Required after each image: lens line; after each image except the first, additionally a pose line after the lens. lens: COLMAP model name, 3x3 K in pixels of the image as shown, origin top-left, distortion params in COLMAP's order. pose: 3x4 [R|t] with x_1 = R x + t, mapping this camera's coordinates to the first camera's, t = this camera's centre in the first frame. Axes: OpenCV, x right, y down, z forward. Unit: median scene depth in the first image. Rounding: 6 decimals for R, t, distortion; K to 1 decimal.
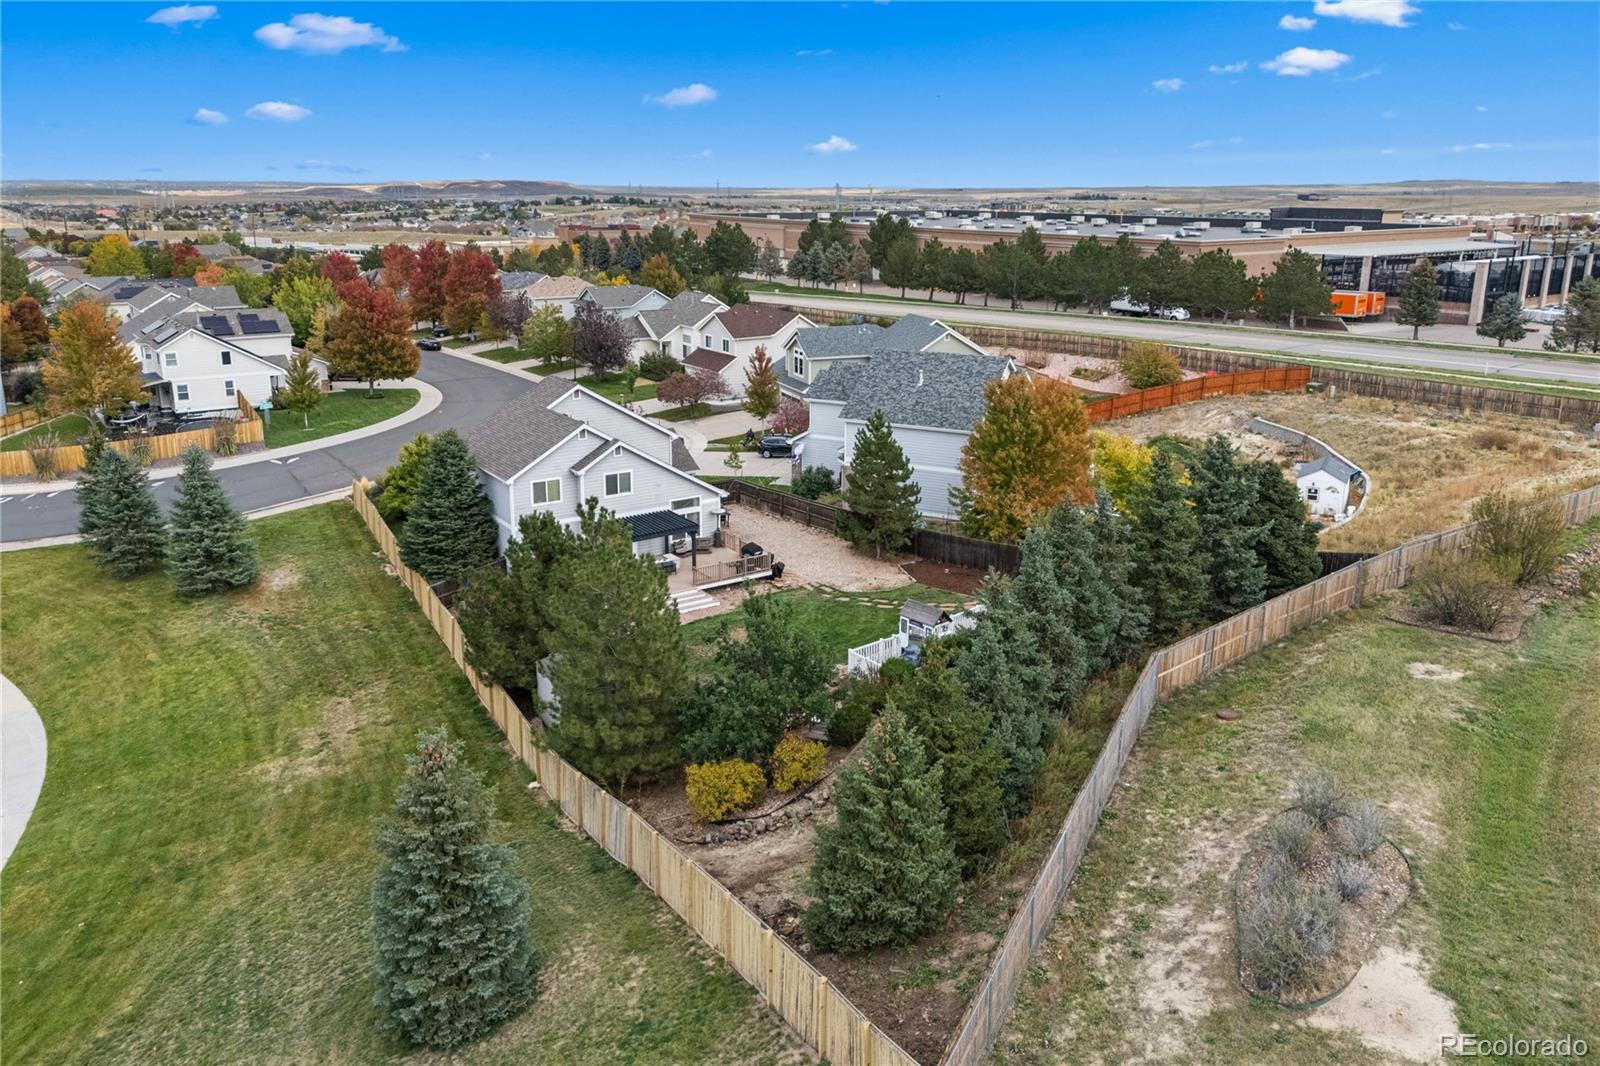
lens RADIAL K [[1187.8, 0, 800.0], [0, 1187.8, 533.0], [0, 0, 1]] dist [0.075725, -0.082619]
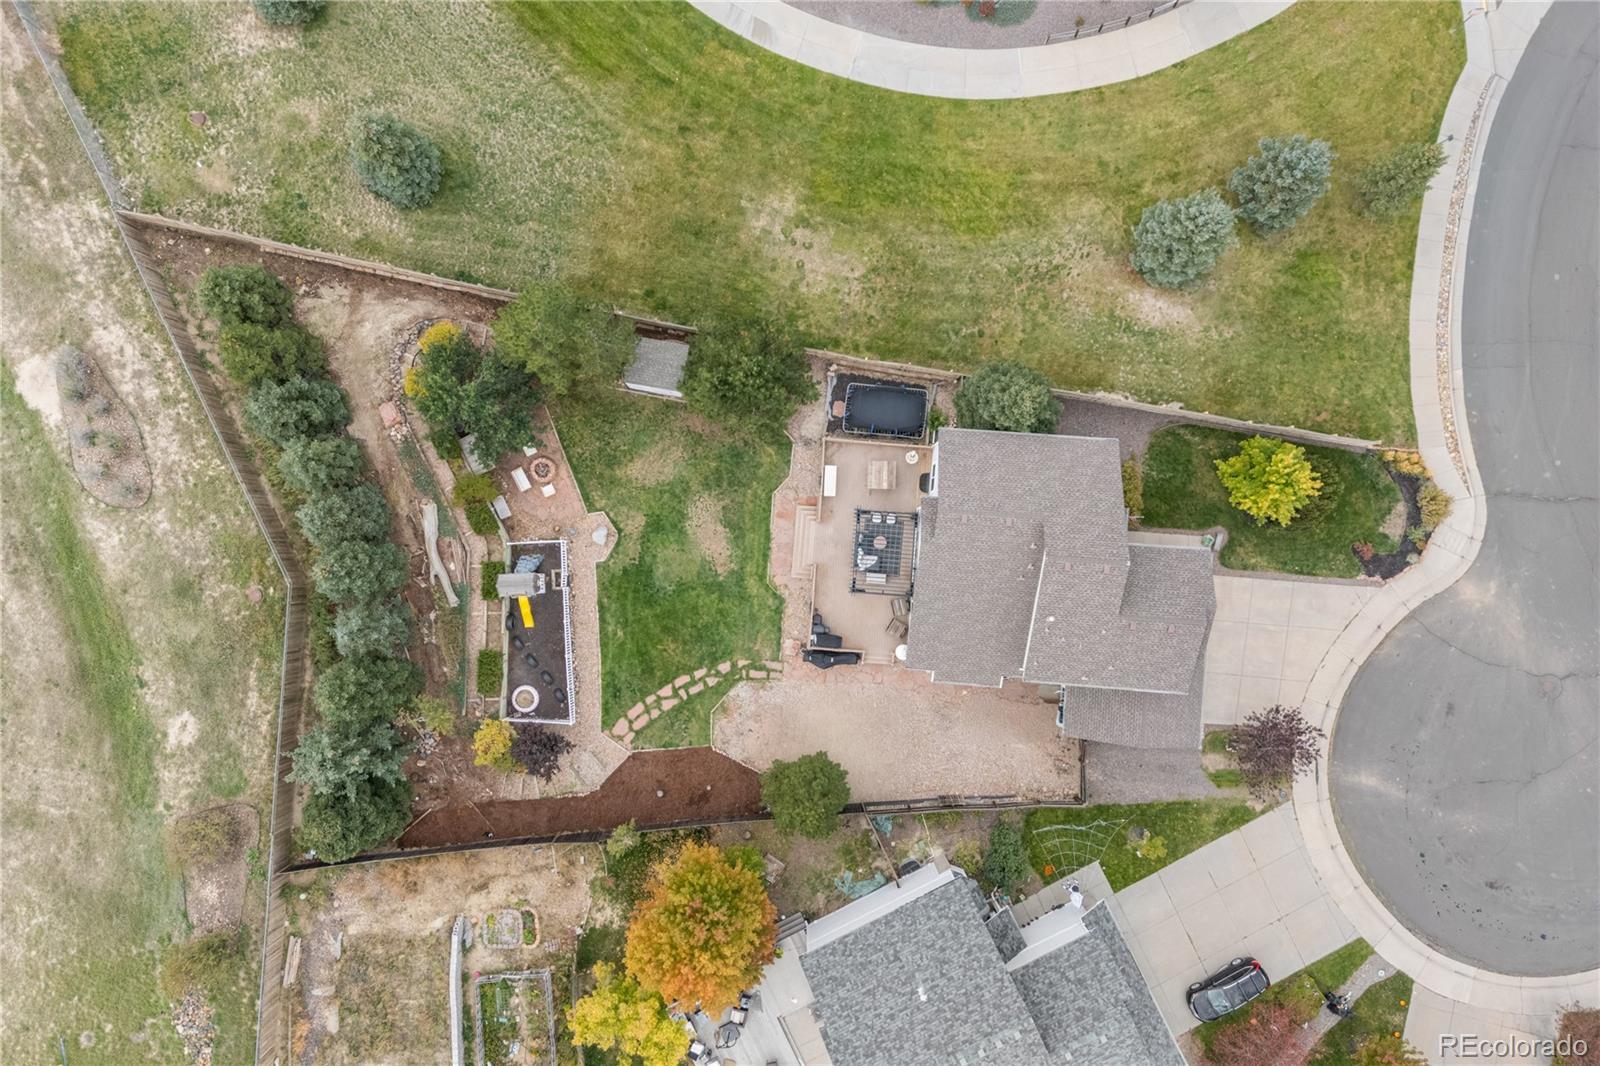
lens RADIAL K [[1187.8, 0, 800.0], [0, 1187.8, 533.0], [0, 0, 1]] dist [0.075725, -0.082619]
pose [[-0.614519, 0.787805, -0.041577, -0.057974], [-0.239616, -0.136178, 0.961270, -0.990549], [0.751632, 0.600681, 0.272454, 0.670801]]
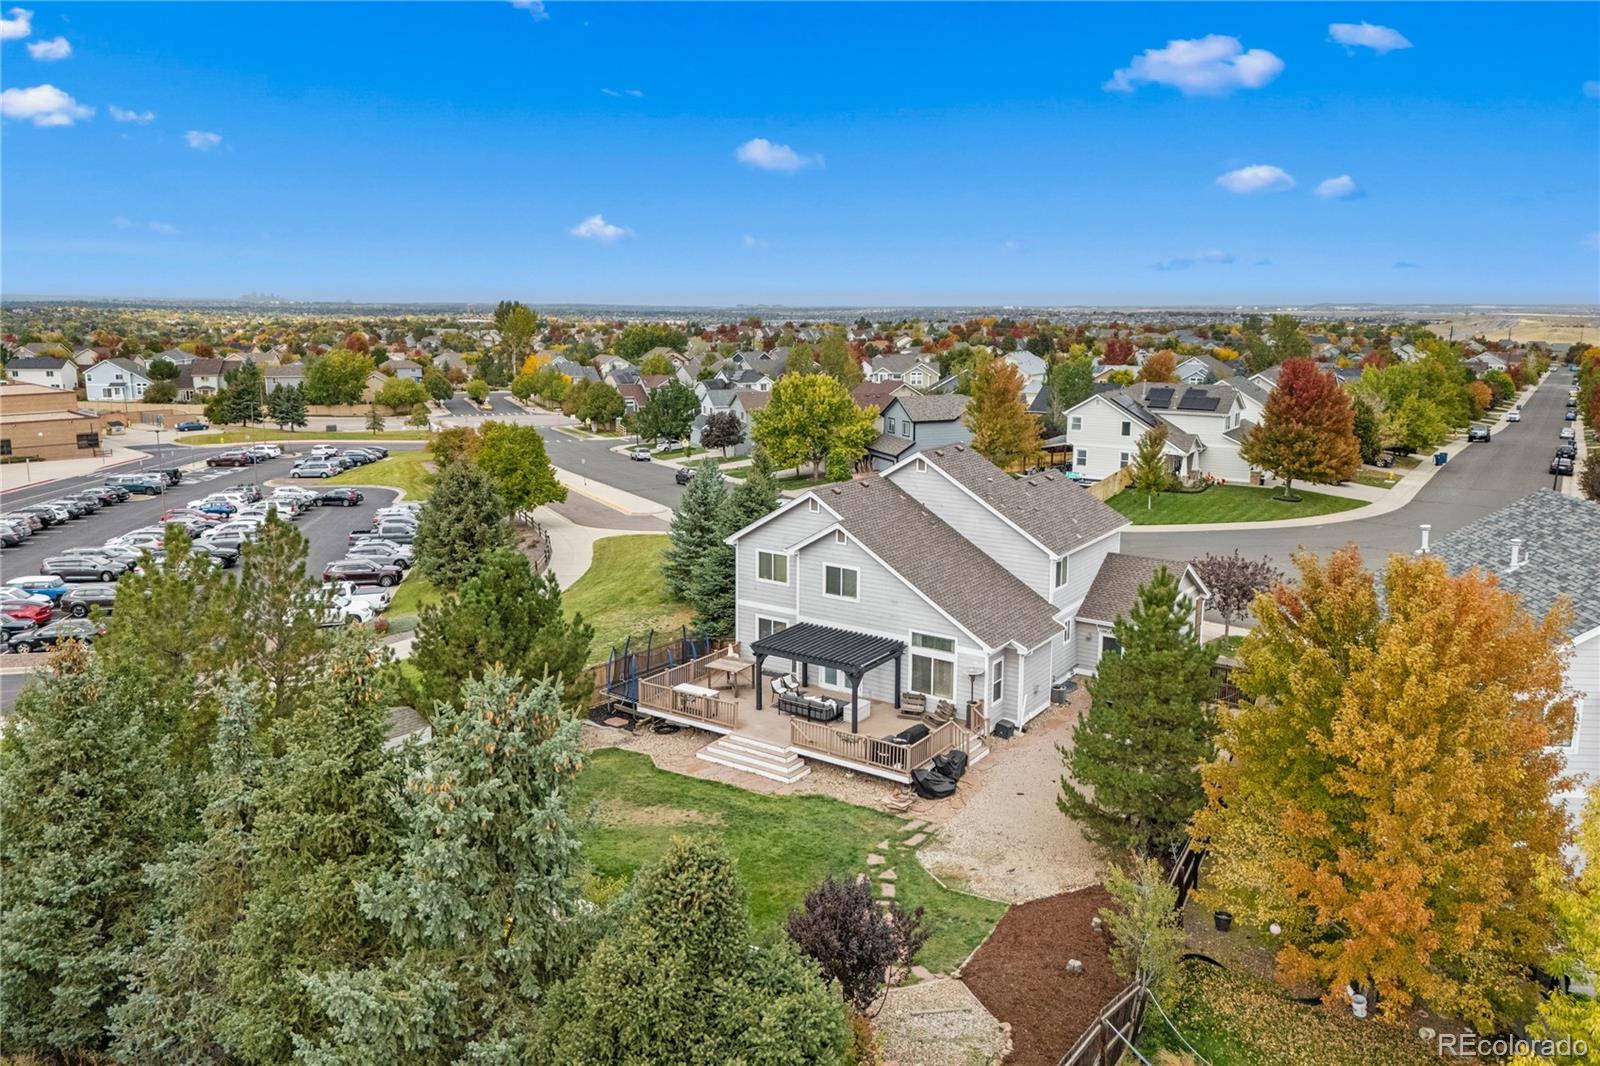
lens RADIAL K [[1187.8, 0, 800.0], [0, 1187.8, 533.0], [0, 0, 1]] dist [0.075725, -0.082619]
pose [[0.363487, 0.181742, -0.913700, 0.500367], [-0.272738, 0.958573, 0.082167, -0.125223], [0.890781, 0.219334, 0.397997, 0.705596]]
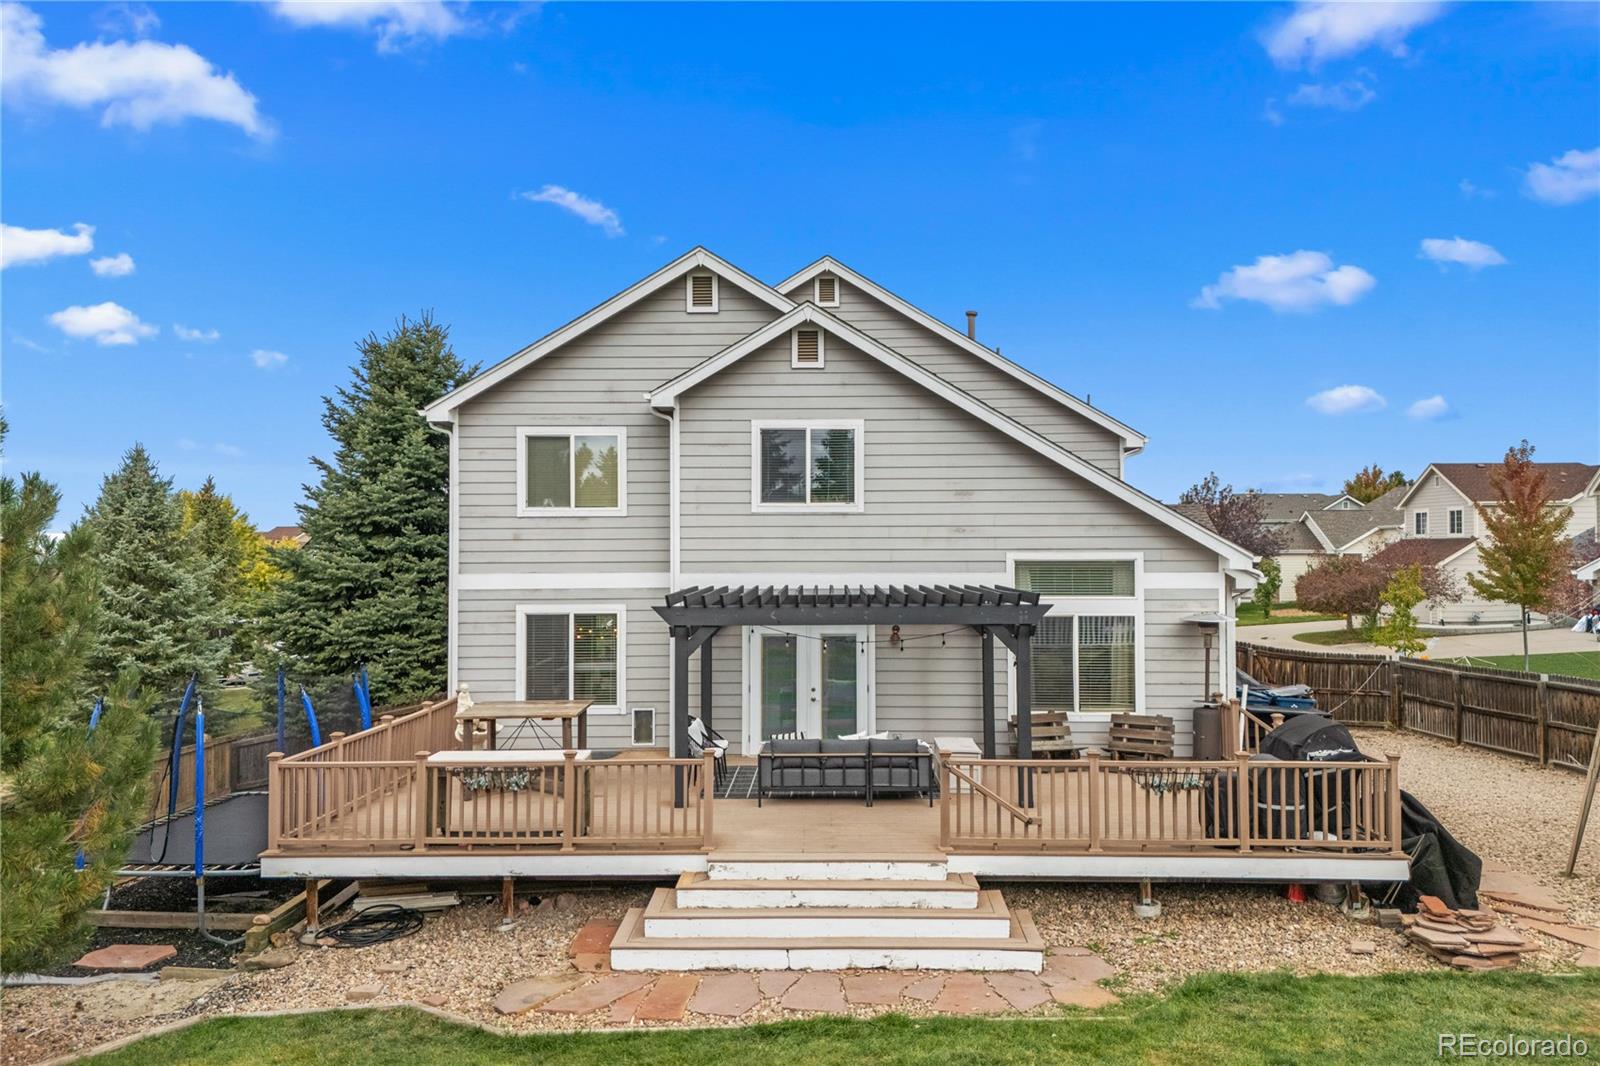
lens RADIAL K [[1187.8, 0, 800.0], [0, 1187.8, 533.0], [0, 0, 1]] dist [0.075725, -0.082619]
pose [[0.817369, -0.020430, -0.575752, 0.009171], [-0.161339, 0.951265, -0.262801, 0.050101], [0.553062, 0.307697, 0.774238, 0.806385]]
